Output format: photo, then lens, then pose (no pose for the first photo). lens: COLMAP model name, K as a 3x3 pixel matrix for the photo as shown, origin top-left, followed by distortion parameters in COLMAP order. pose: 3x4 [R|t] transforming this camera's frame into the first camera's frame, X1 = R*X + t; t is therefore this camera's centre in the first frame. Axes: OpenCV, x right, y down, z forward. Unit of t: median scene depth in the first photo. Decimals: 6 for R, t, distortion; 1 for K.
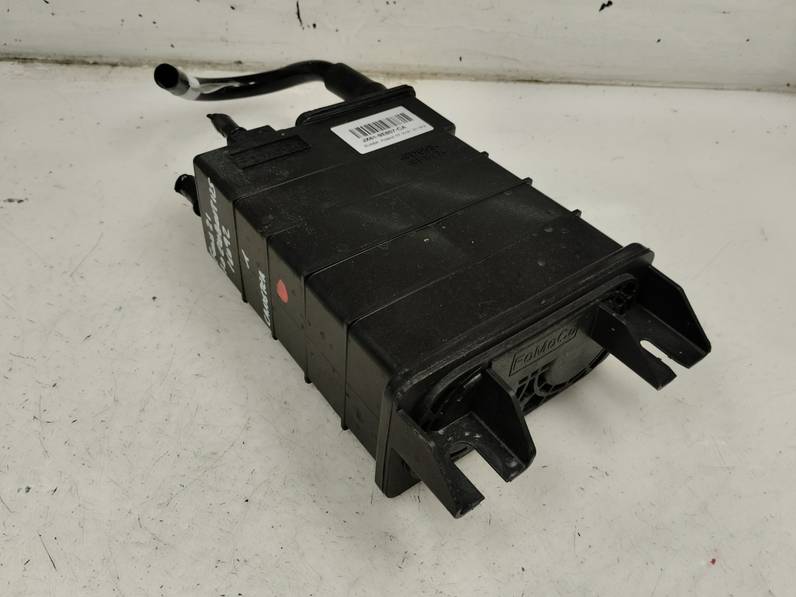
lens RADIAL K [[675.4, 0, 398.0], [0, 675.4, 298.5], [0, 0, 1]] dist [-0.006591, -0.002786]
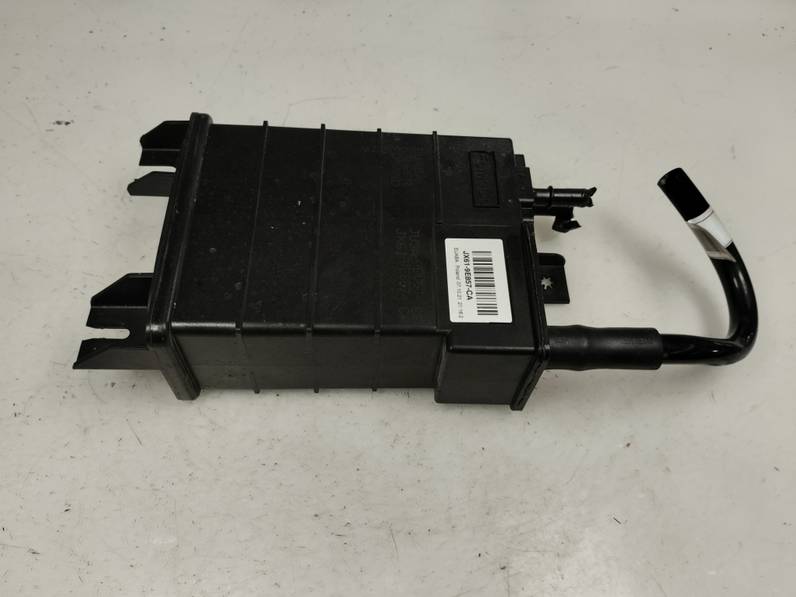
lens RADIAL K [[675.4, 0, 398.0], [0, 675.4, 298.5], [0, 0, 1]] dist [-0.006591, -0.002786]
pose [[-0.599411, 0.614288, -0.513183, 0.524037], [-0.616142, 0.055164, 0.785701, -0.901122], [0.510956, 0.787151, 0.345422, 0.661306]]
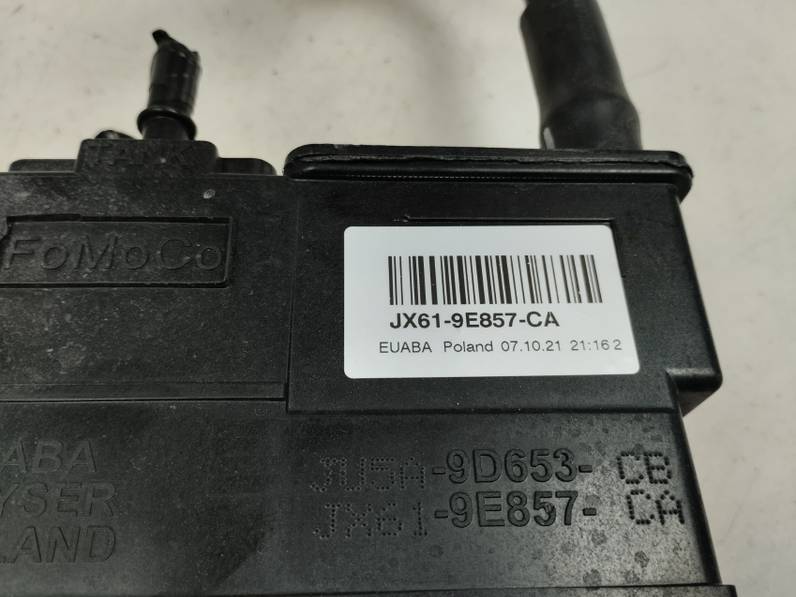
lens RADIAL K [[675.4, 0, 398.0], [0, 675.4, 298.5], [0, 0, 1]] dist [-0.006591, -0.002786]
pose [[0.808335, 0.506648, -0.299838, 0.040897], [-0.396520, 0.844991, 0.358834, -0.352911], [0.435163, -0.171166, 0.883932, 0.703410]]
